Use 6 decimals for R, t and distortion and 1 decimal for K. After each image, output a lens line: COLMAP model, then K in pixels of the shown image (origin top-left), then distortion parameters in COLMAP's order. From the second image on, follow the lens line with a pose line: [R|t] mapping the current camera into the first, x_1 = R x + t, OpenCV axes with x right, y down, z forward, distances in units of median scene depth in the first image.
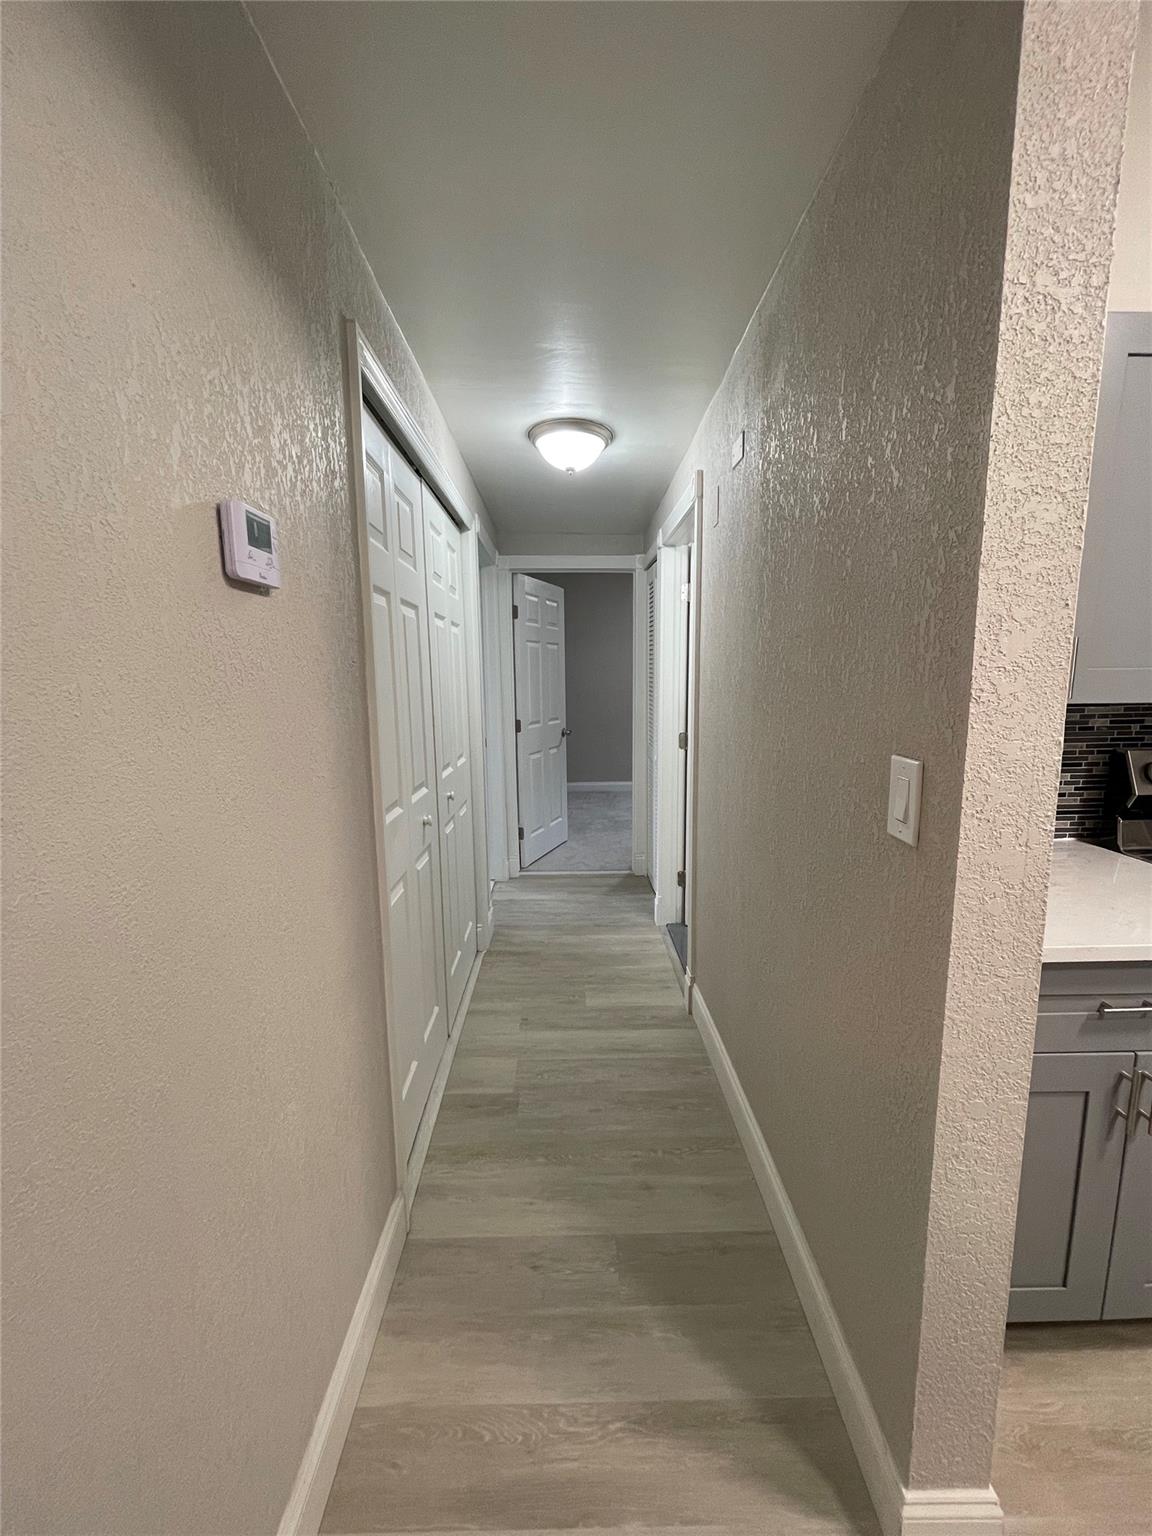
lens RADIAL K [[620.1, 0, 572.7], [0, 620.1, 777.5], [0, 0, 1]] dist [-0.001171, -0.000151]
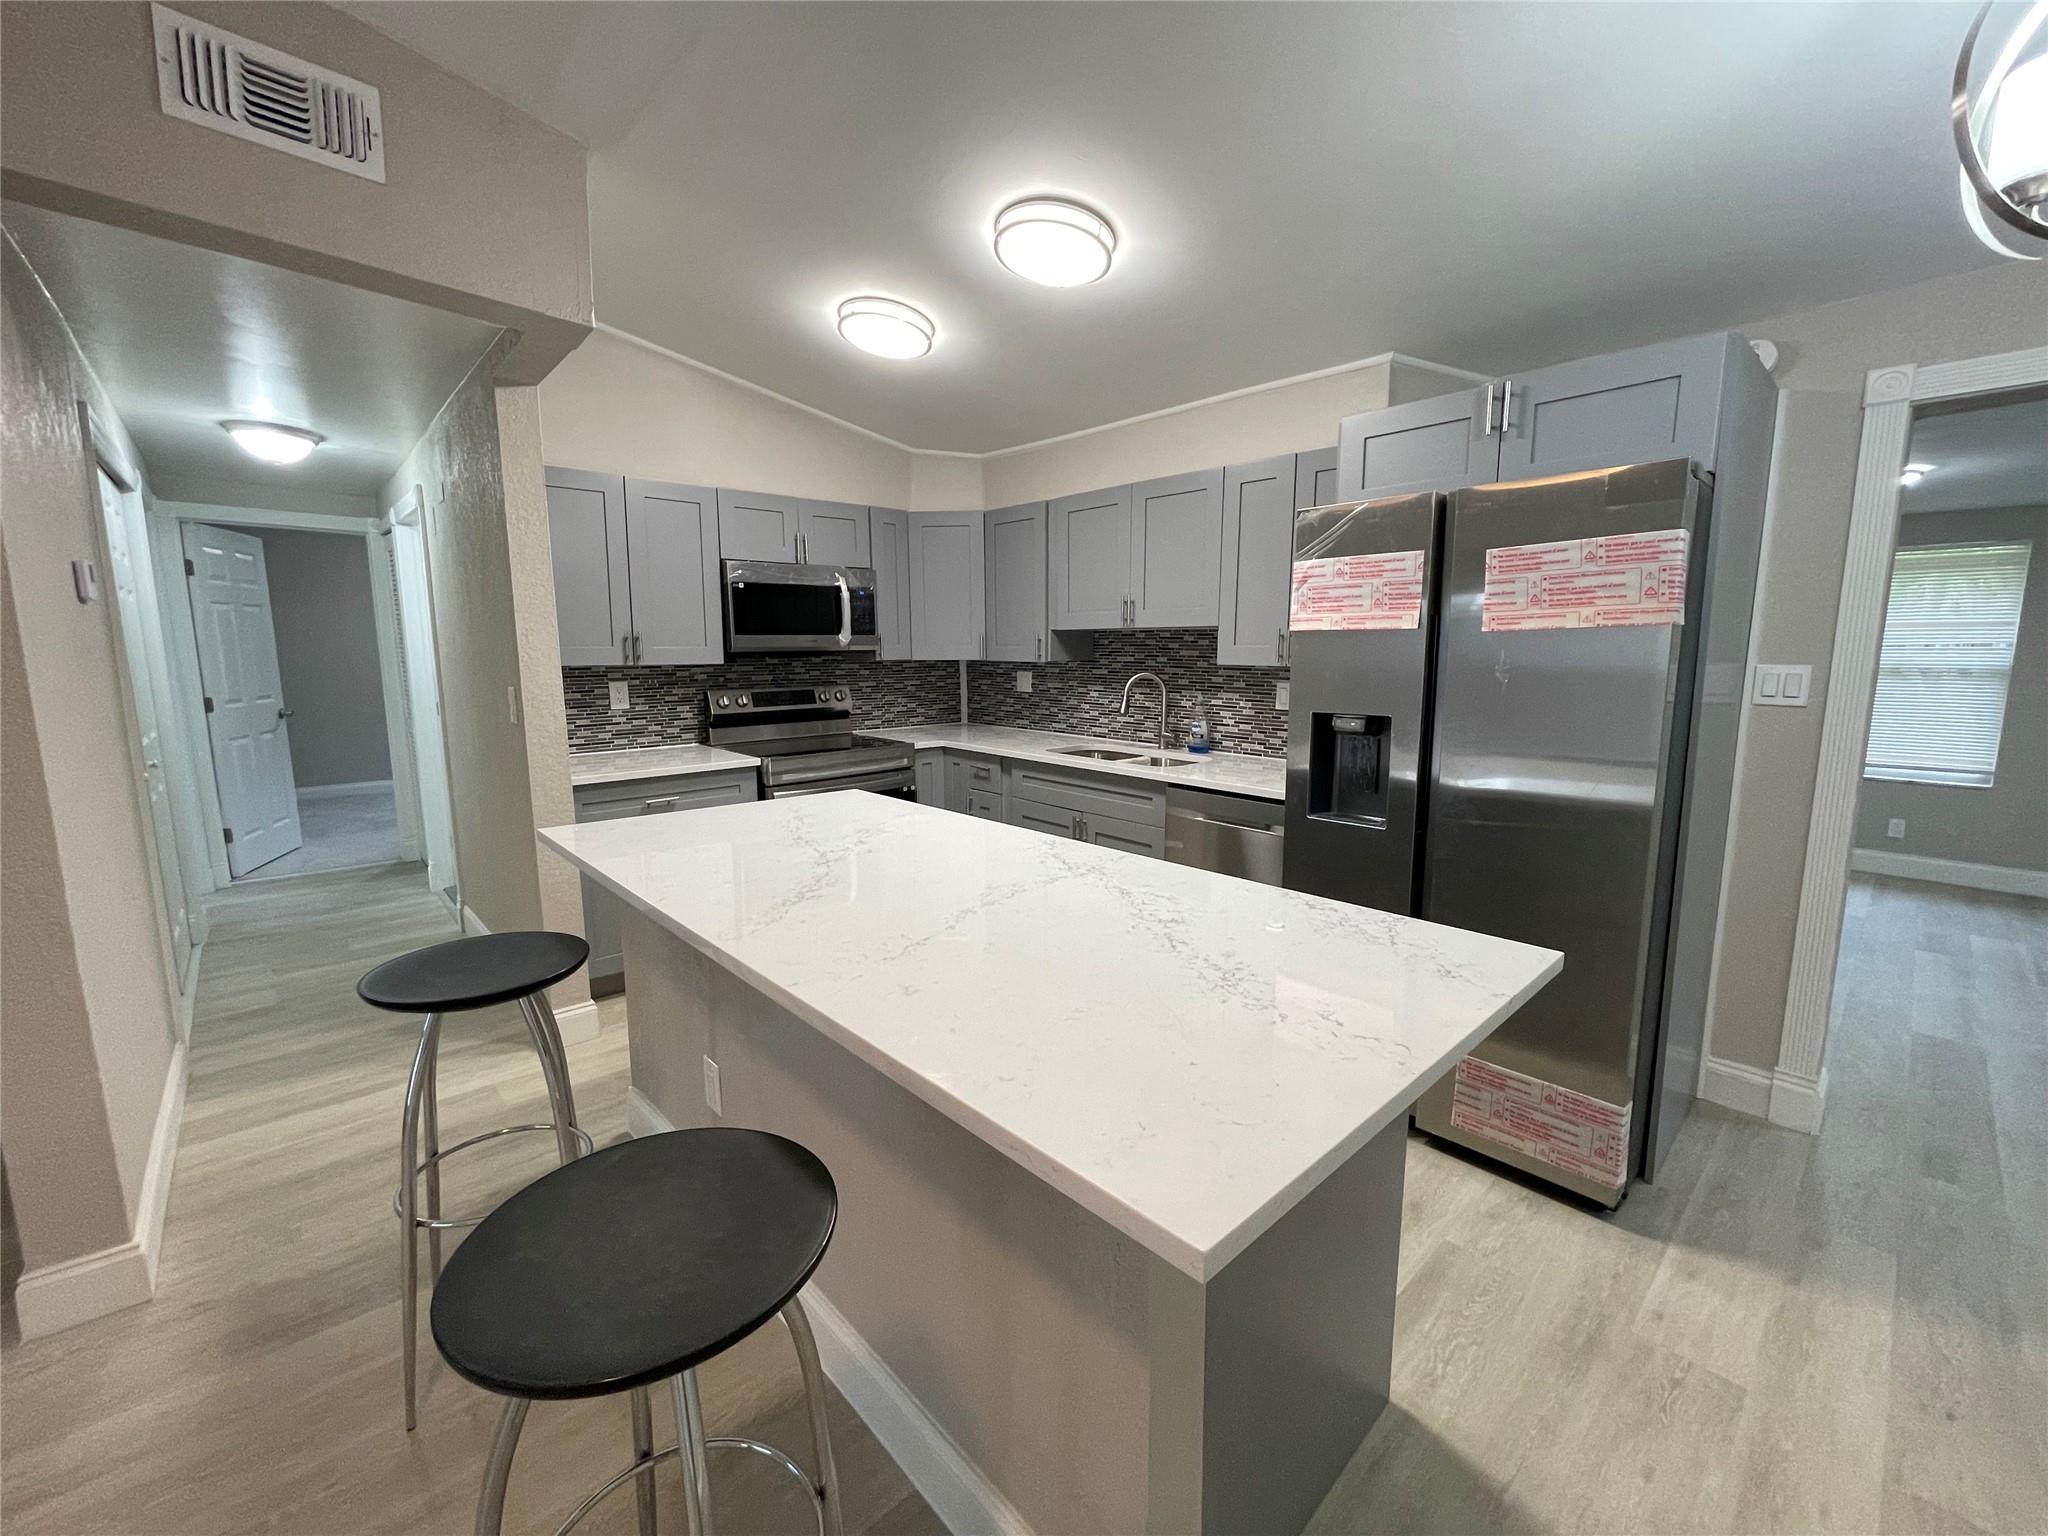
lens RADIAL K [[826.8, 0, 1031.7], [0, 826.8, 764.5], [0, 0, 1]] dist [-0.001171, -0.000151]
pose [[0.736564, -0.084897, 0.671018, -0.033684], [0.098120, 0.995008, 0.018183, 0.107270], [-0.669213, 0.052447, 0.741218, -0.699842]]
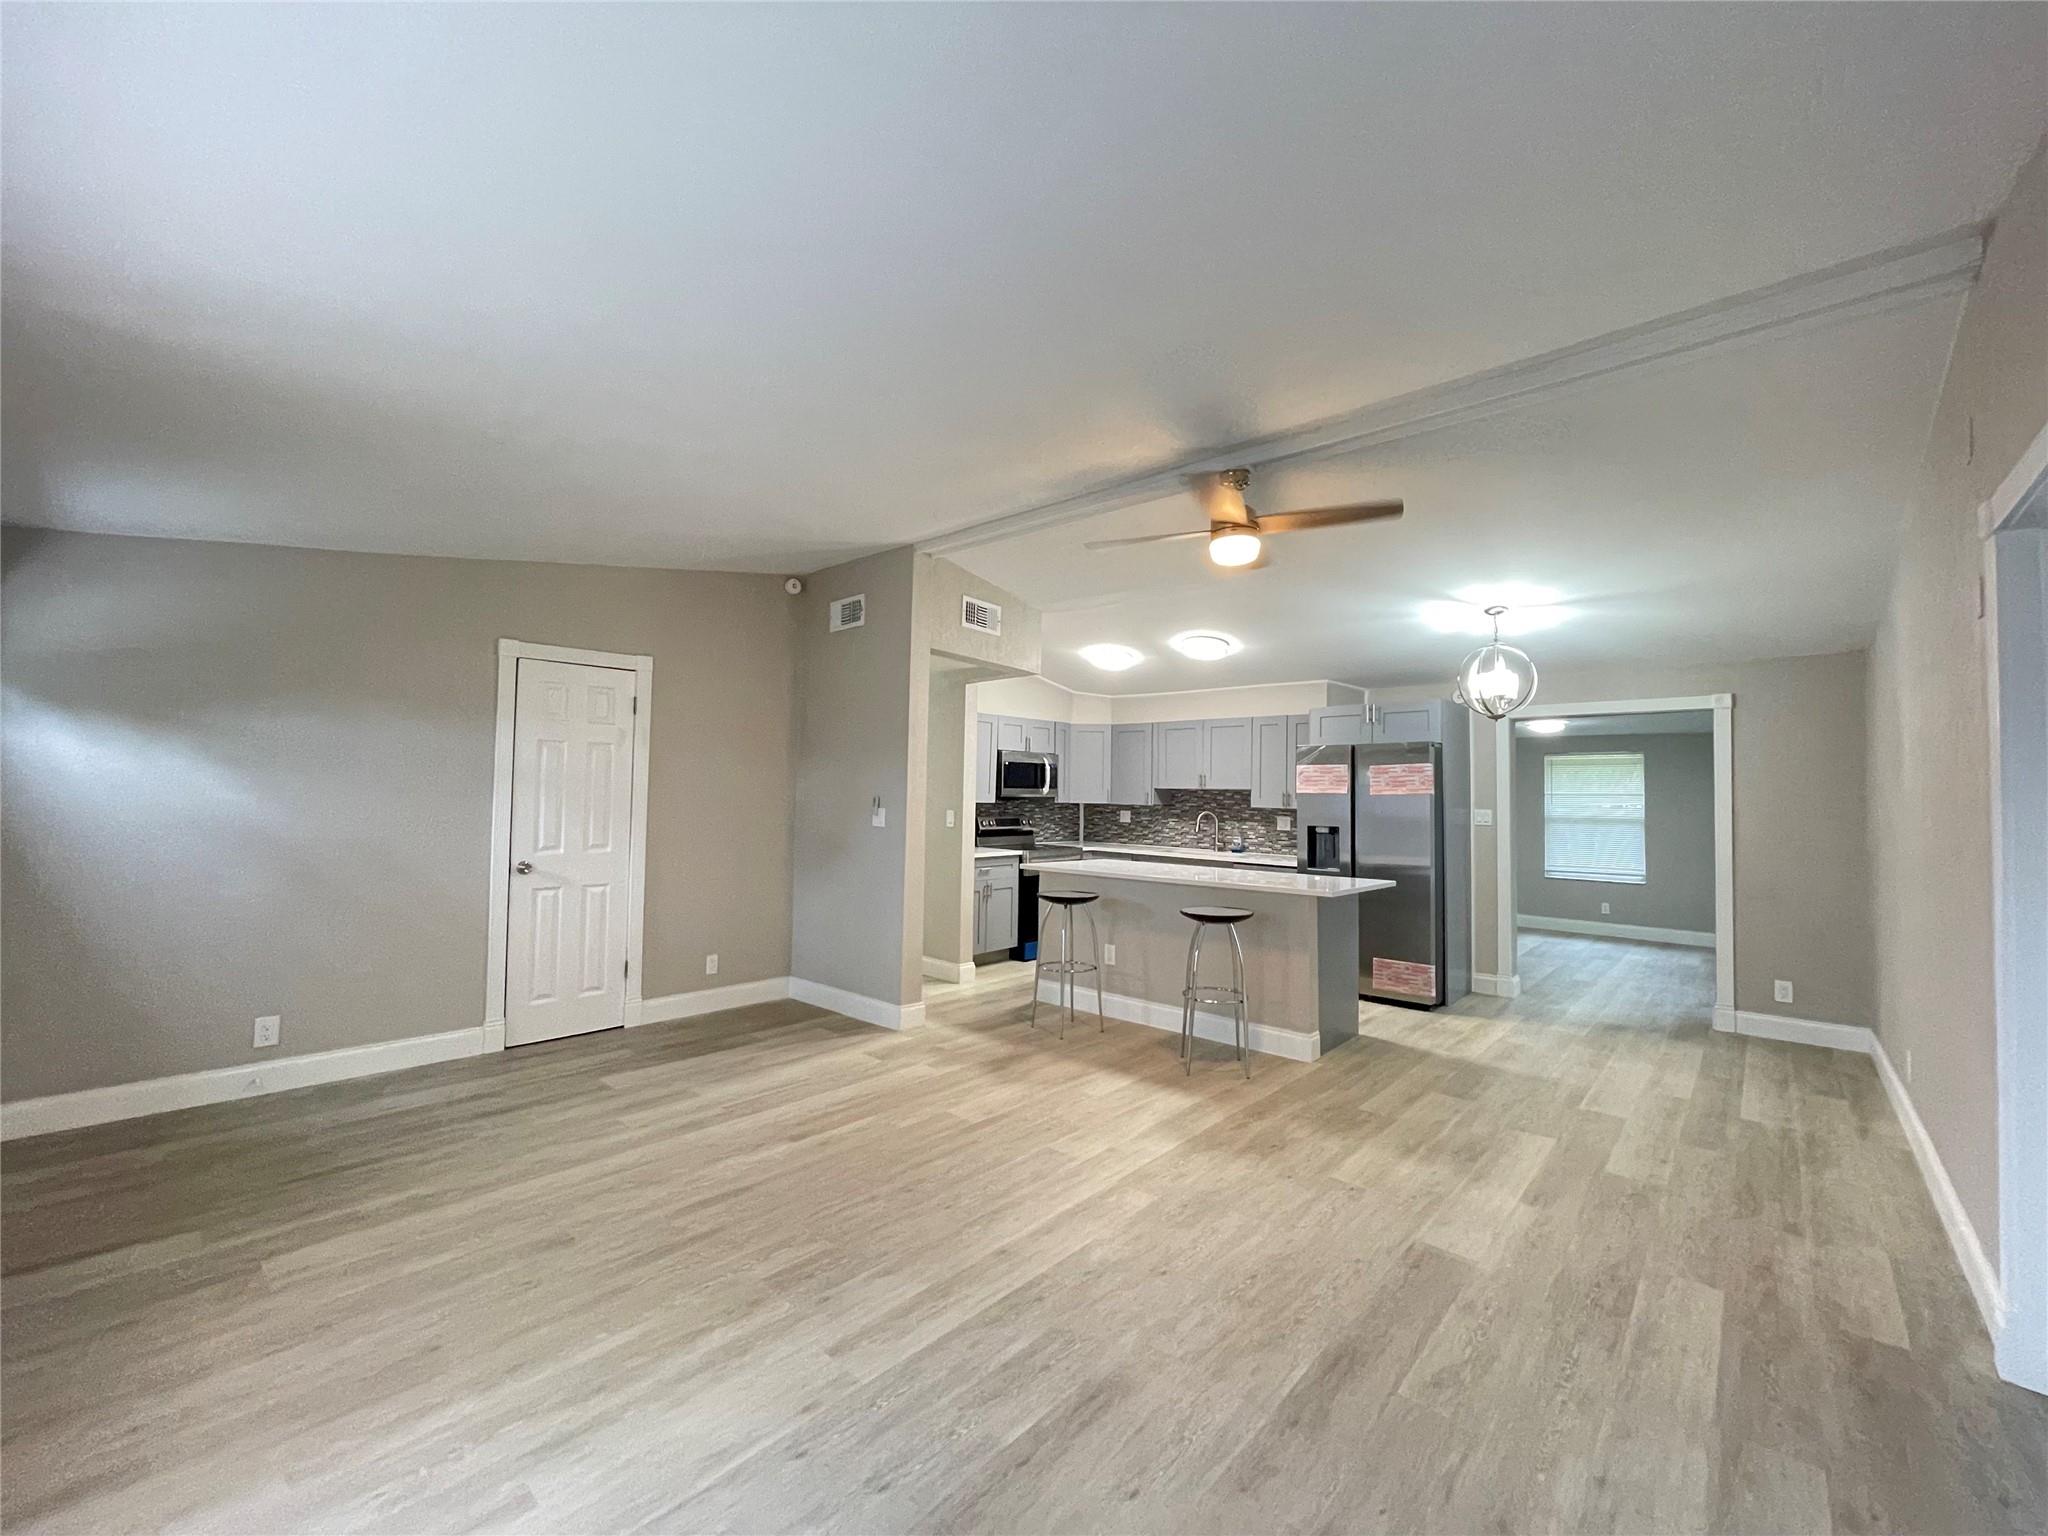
lens RADIAL K [[826.8, 0, 1029.0], [0, 826.8, 762.2], [0, 0, 1]] dist [-0.001171, -0.000151]
pose [[0.669793, 0.056564, 0.740390, -1.099141], [0.089922, 0.983578, -0.156490, 0.189590], [-0.737083, 0.171394, 0.653707, -1.079073]]
